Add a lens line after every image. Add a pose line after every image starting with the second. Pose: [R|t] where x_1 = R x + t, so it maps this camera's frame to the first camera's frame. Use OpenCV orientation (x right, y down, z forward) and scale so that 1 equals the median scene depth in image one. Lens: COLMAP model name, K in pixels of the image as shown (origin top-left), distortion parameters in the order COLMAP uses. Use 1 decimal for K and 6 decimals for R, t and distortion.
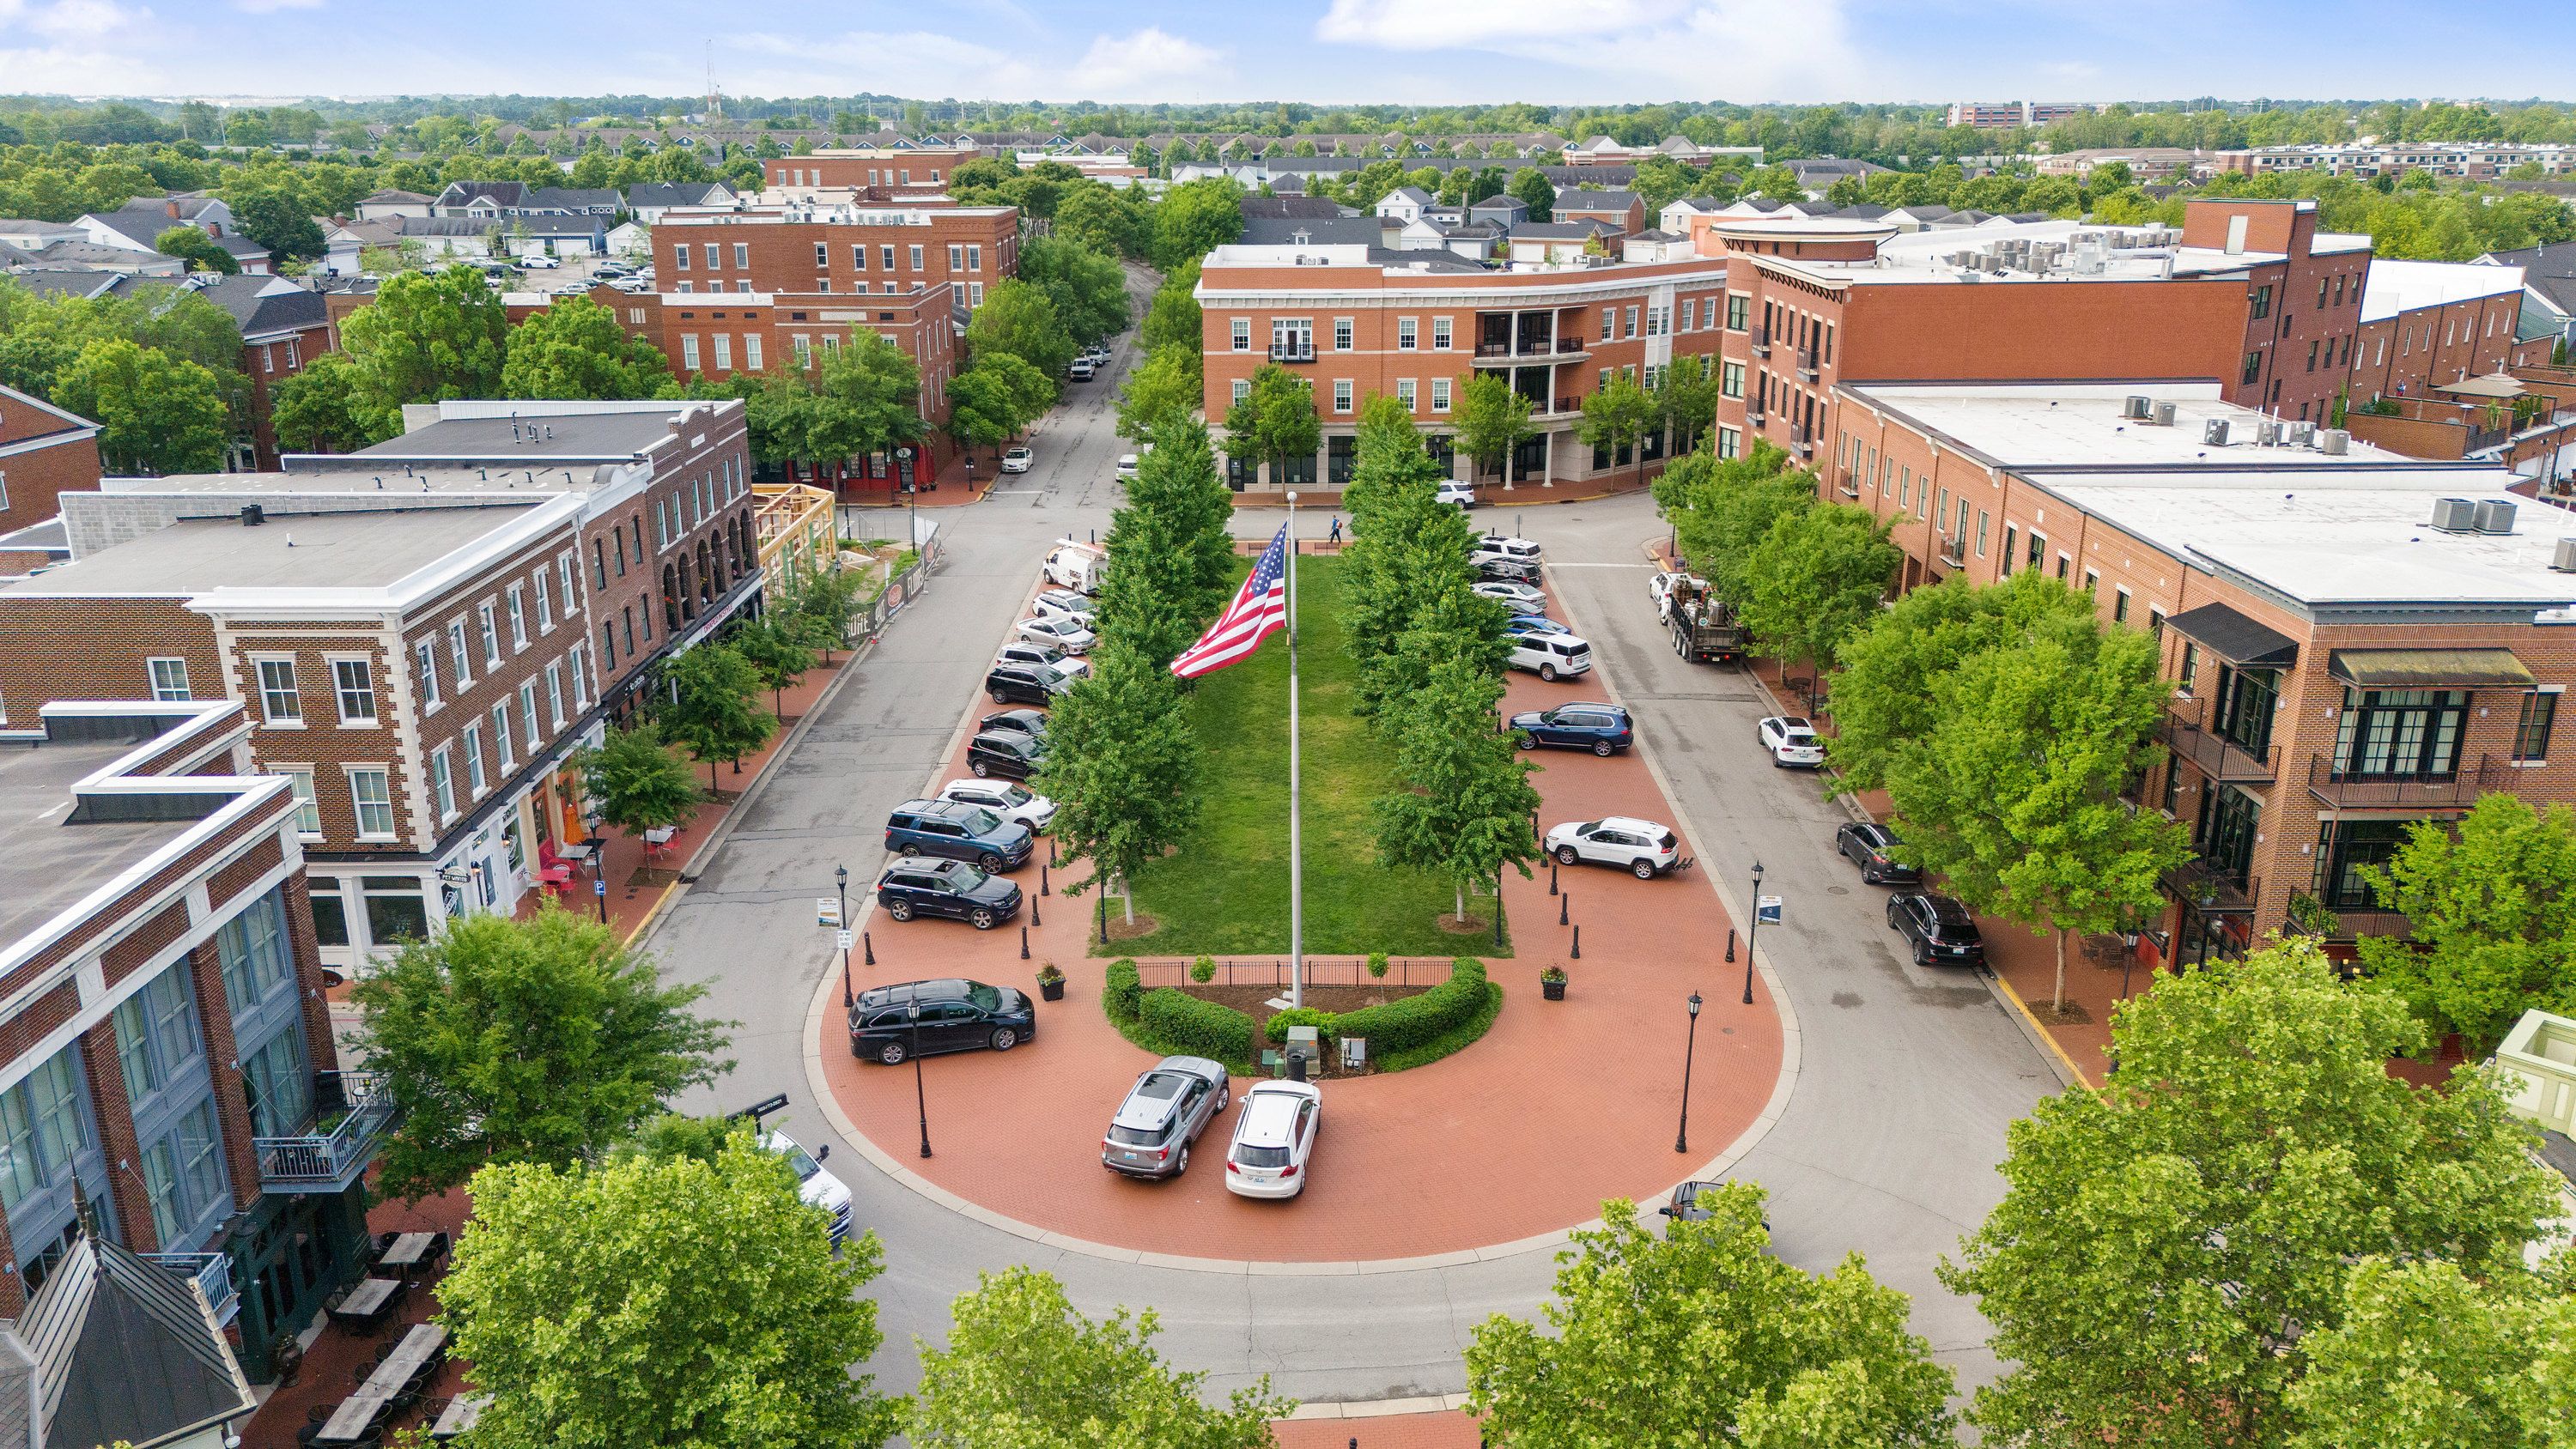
lens RADIAL K [[1895.6, 0, 1284.5], [0, 1895.6, 721.8], [0, 0, 1]] dist [0.004396, 0.000536]
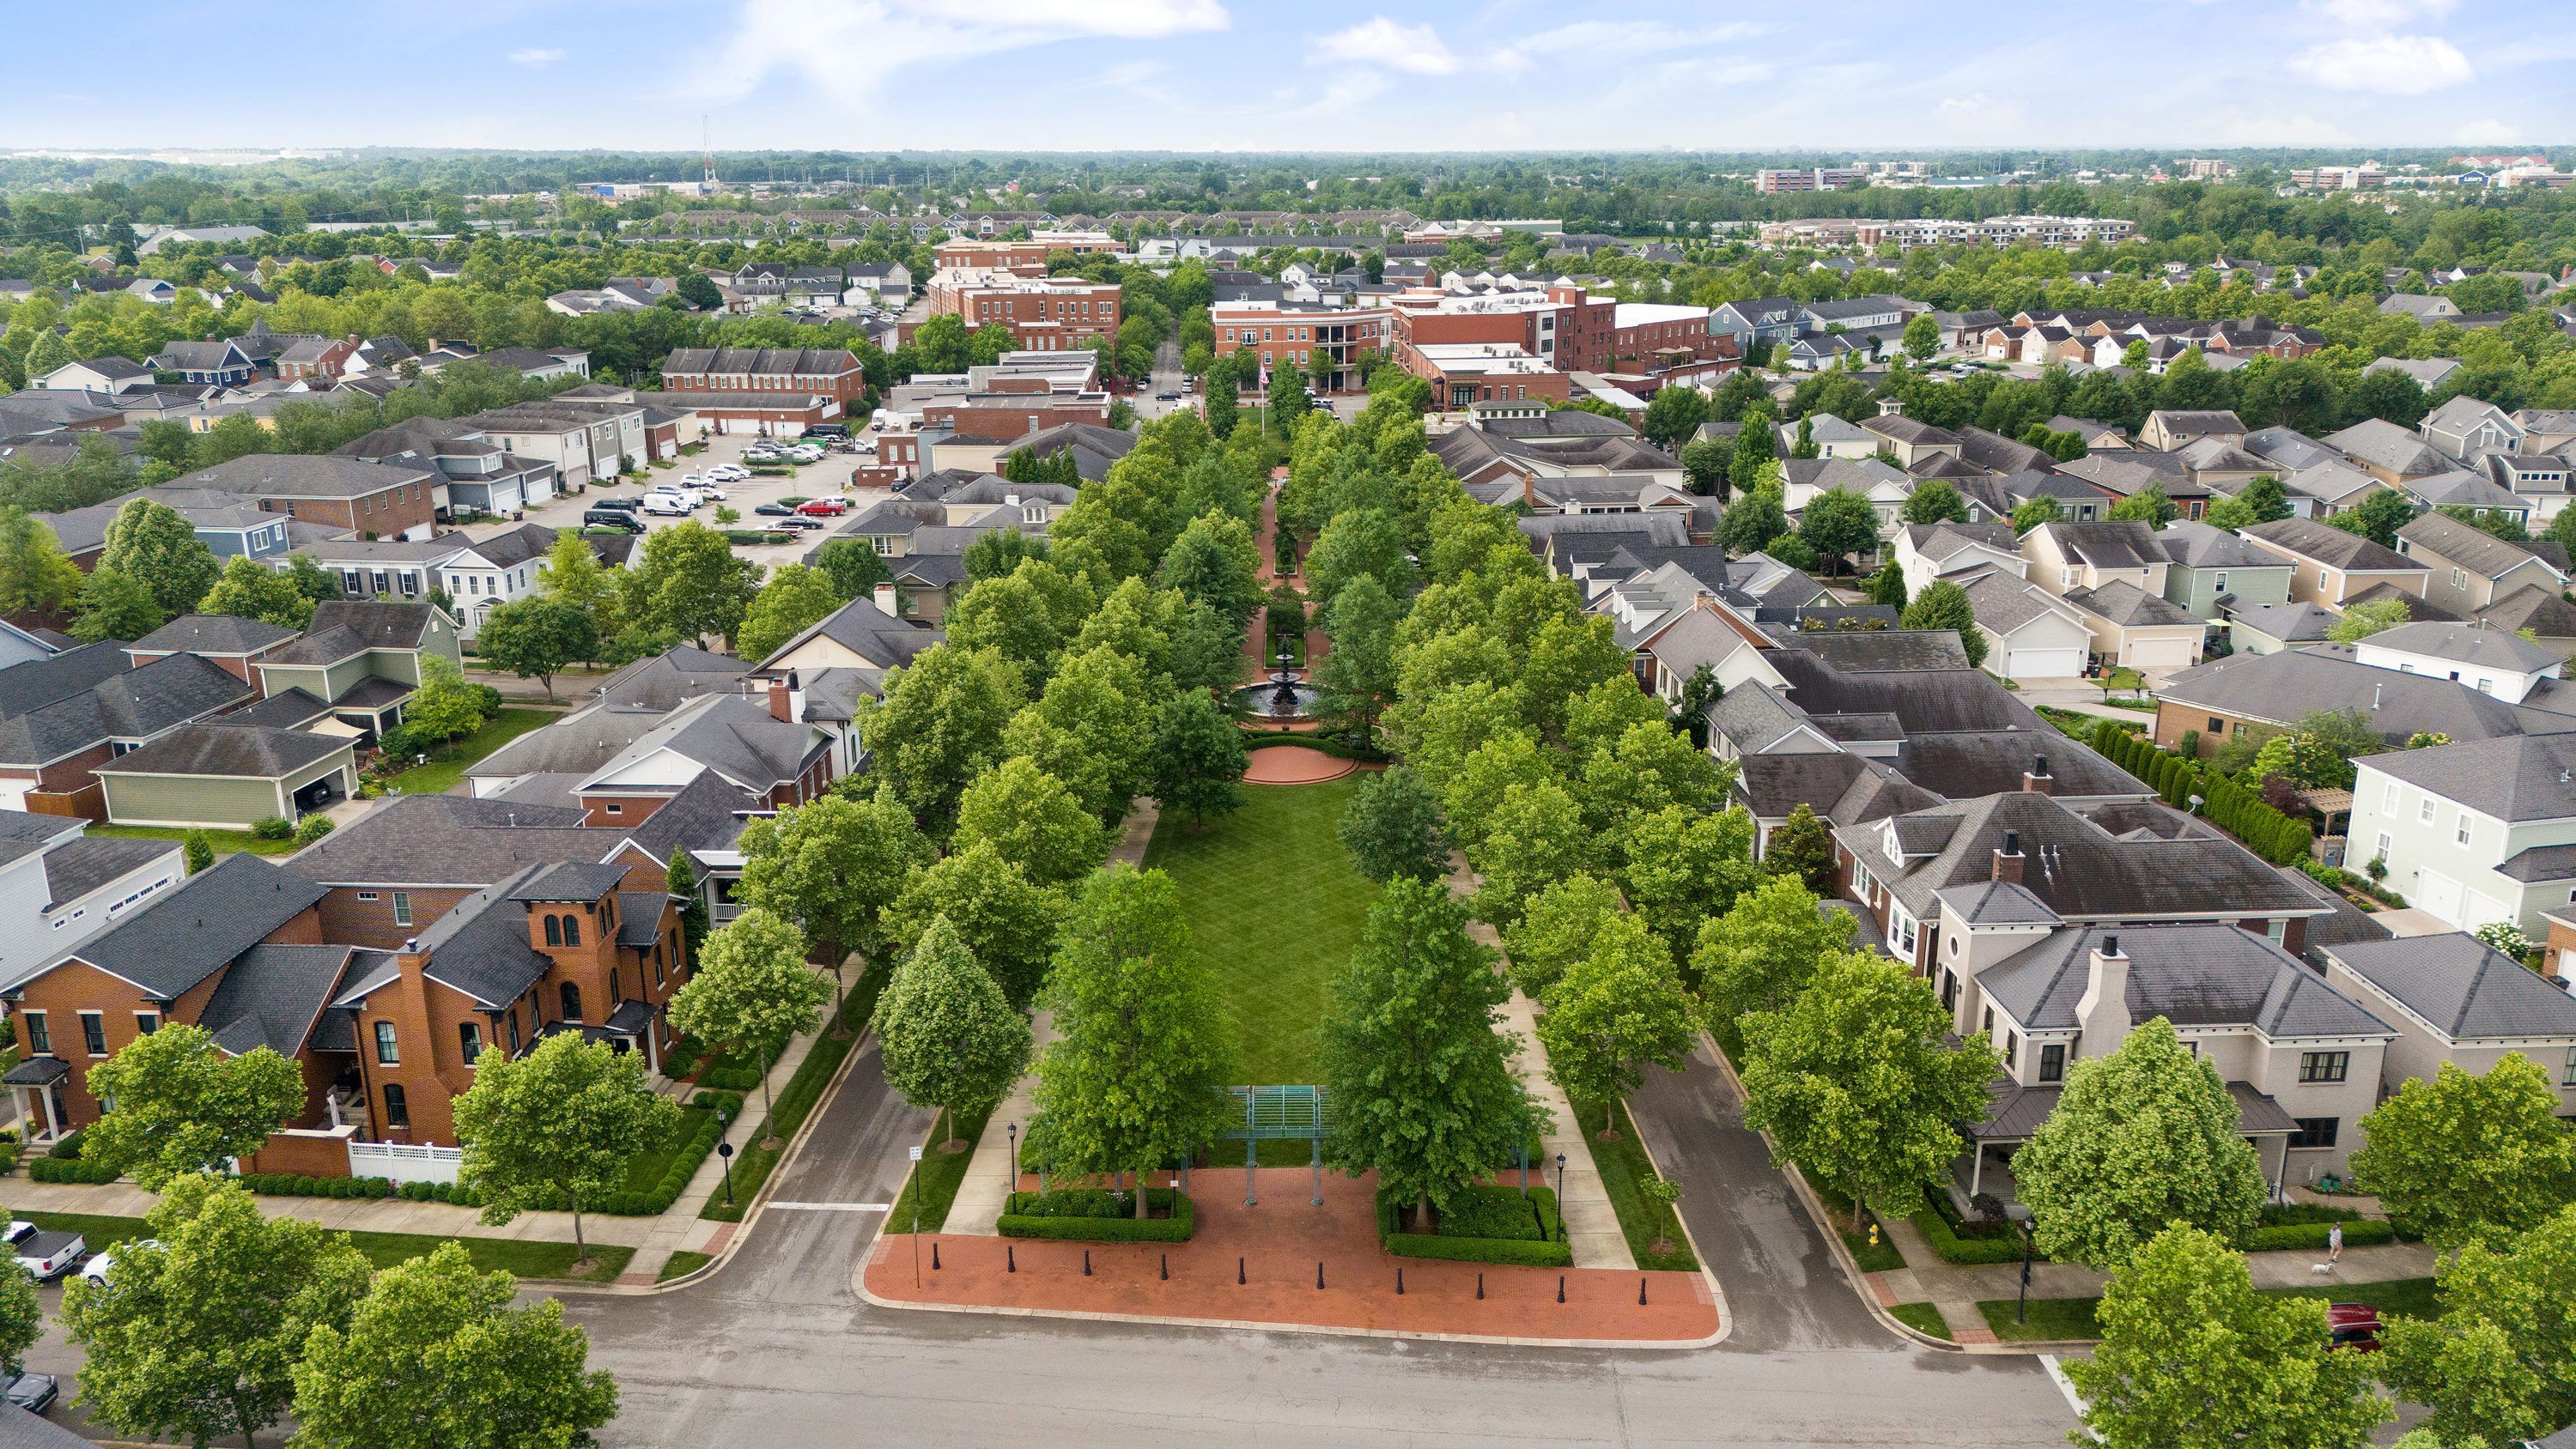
lens RADIAL K [[1895.6, 0, 1290.3], [0, 1895.6, 724.8], [0, 0, 1]] dist [0.004396, 0.000536]
pose [[0.998750, -0.016211, 0.047279, -0.061939], [0.017090, 0.999687, -0.018265, 0.336545], [-0.046968, 0.019051, 0.998715, -1.421337]]
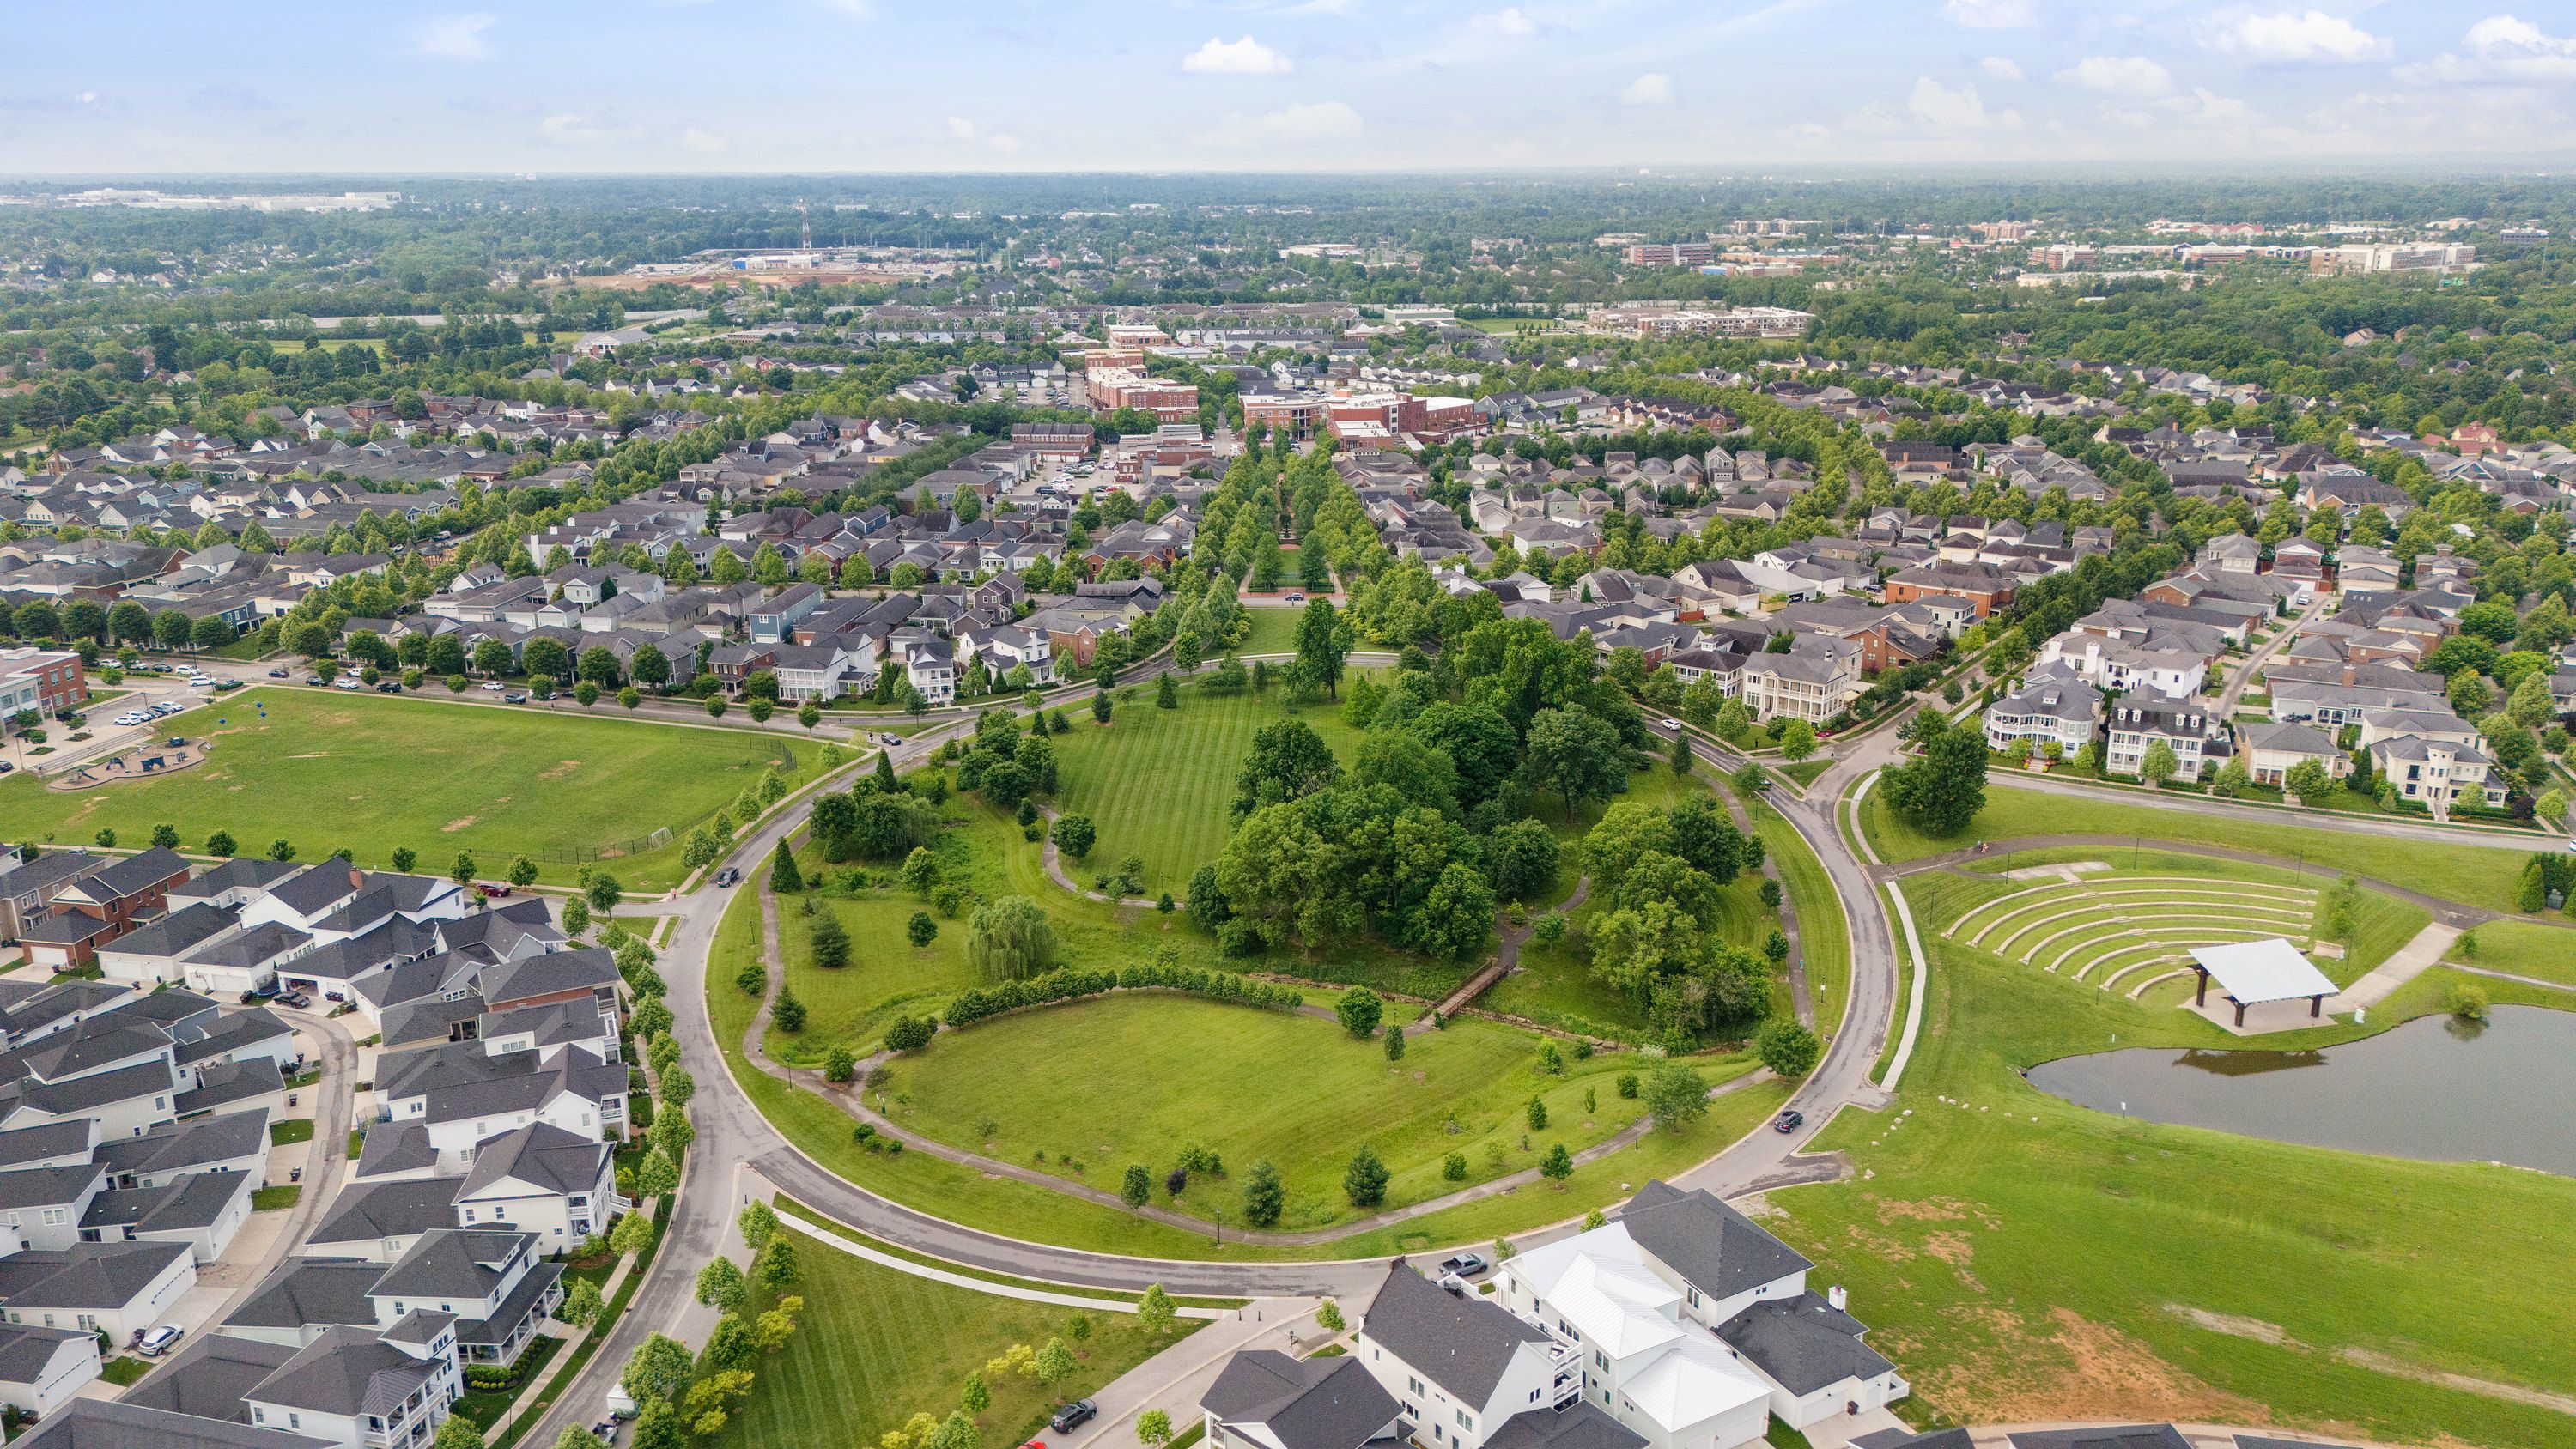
lens RADIAL K [[1895.6, 0, 1288.5], [0, 1895.6, 724.3], [0, 0, 1]] dist [0.004396, 0.000536]
pose [[0.997934, -0.022133, 0.060319, -0.240776], [0.023629, 0.999428, -0.024209, 0.754848], [-0.059749, 0.025584, 0.997886, -4.054584]]
